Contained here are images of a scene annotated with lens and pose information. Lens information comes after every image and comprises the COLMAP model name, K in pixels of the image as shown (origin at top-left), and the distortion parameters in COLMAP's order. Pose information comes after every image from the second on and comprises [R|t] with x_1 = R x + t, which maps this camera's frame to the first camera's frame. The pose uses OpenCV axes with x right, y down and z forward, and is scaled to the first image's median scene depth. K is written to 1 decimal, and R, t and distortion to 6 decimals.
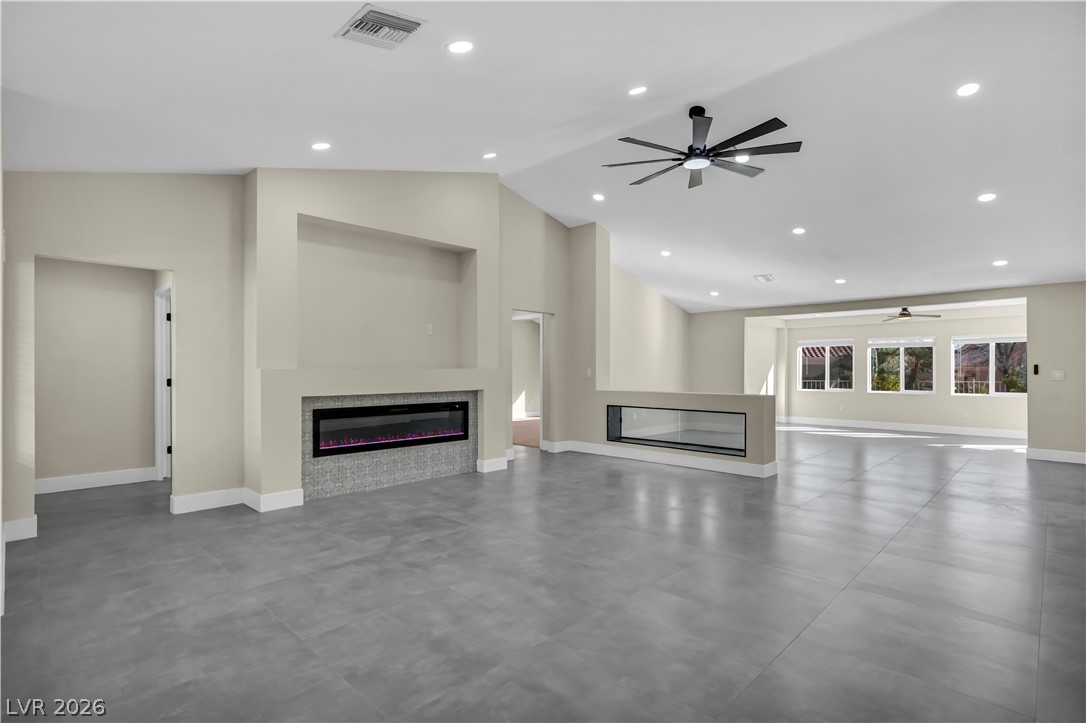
lens RADIAL K [[519.9, 0, 549.4], [0, 519.9, 370.4], [0, 0, 1]] dist [-0.001716, -0.000670]
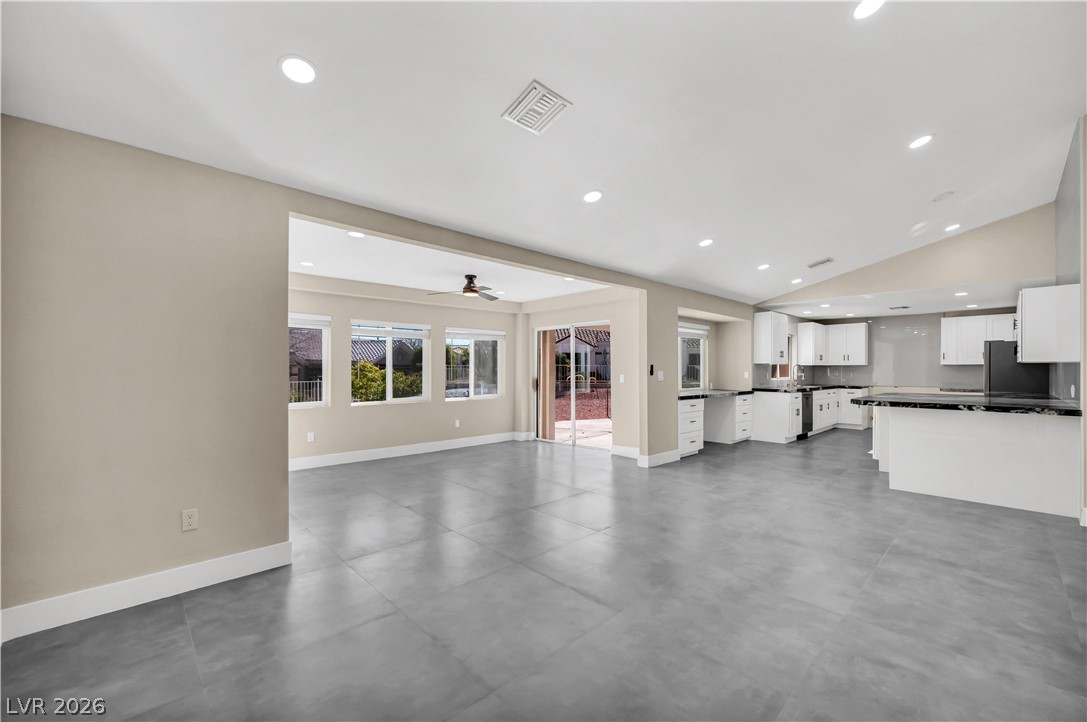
lens RADIAL K [[440.6, 0, 544.0], [0, 440.6, 369.1], [0, 0, 1]] dist [-0.005909, 0.000117]
pose [[0.051475, -0.000285, 0.998674, 0.169312], [-0.000183, 1.000000, 0.000295, -0.005055], [-0.998674, -0.000198, 0.051475, 1.354114]]
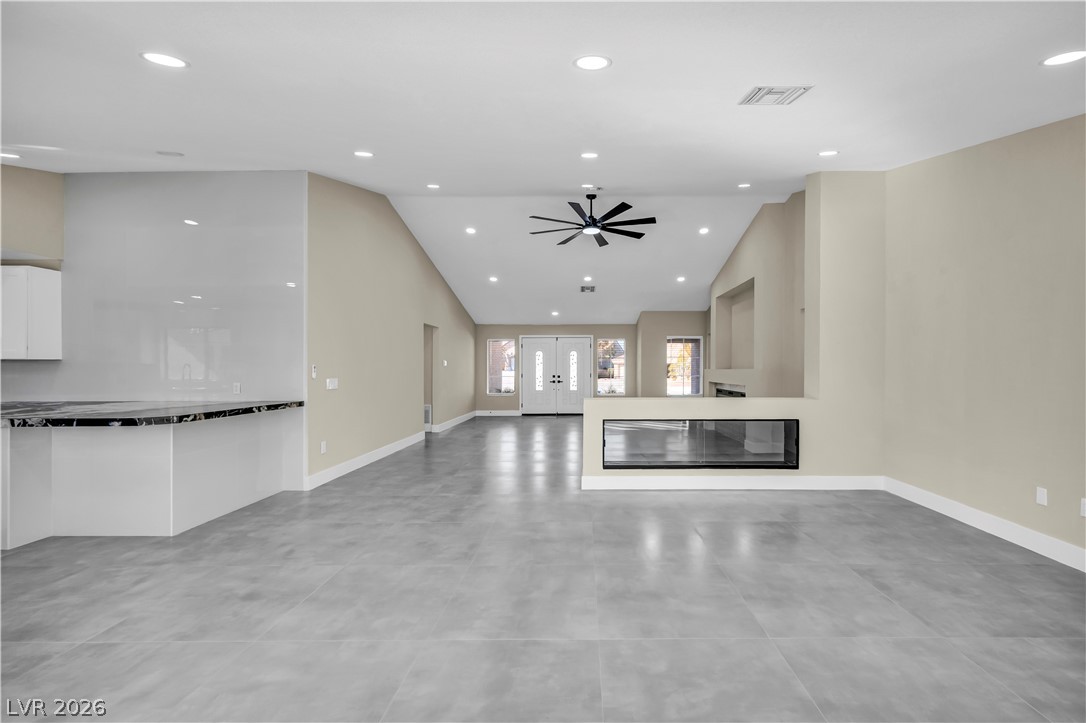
lens RADIAL K [[445.3, 0, 580.0], [0, 445.3, 372.6], [0, 0, 1]] dist [-0.001856, -0.000602]
pose [[-0.714058, 0.007017, -0.700052, 0.969885], [-0.000611, 0.999943, 0.010646, -0.007497], [0.700087, 0.008030, -0.714013, 1.538741]]
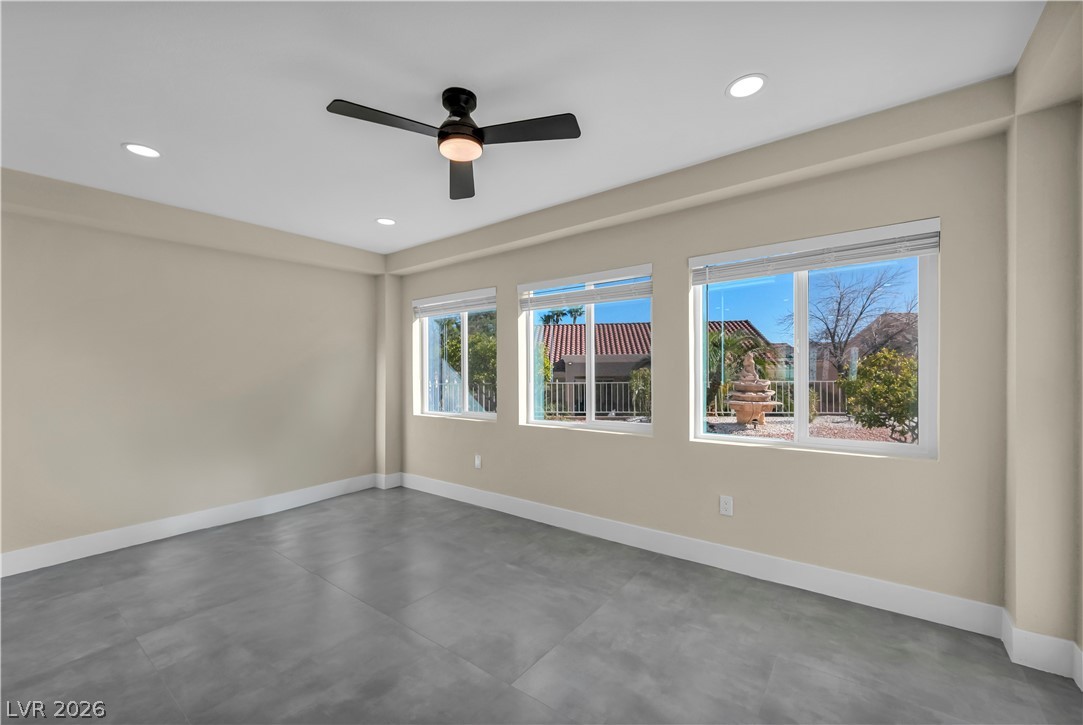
lens RADIAL K [[444.1, 0, 534.2], [0, 444.1, 372.5], [0, 0, 1]] dist [-0.001856, -0.000602]
pose [[0.992921, -0.011972, 0.118173, 1.071964], [0.011190, 0.999911, 0.007272, 0.001062], [-0.118249, -0.005899, 0.992966, 1.225087]]
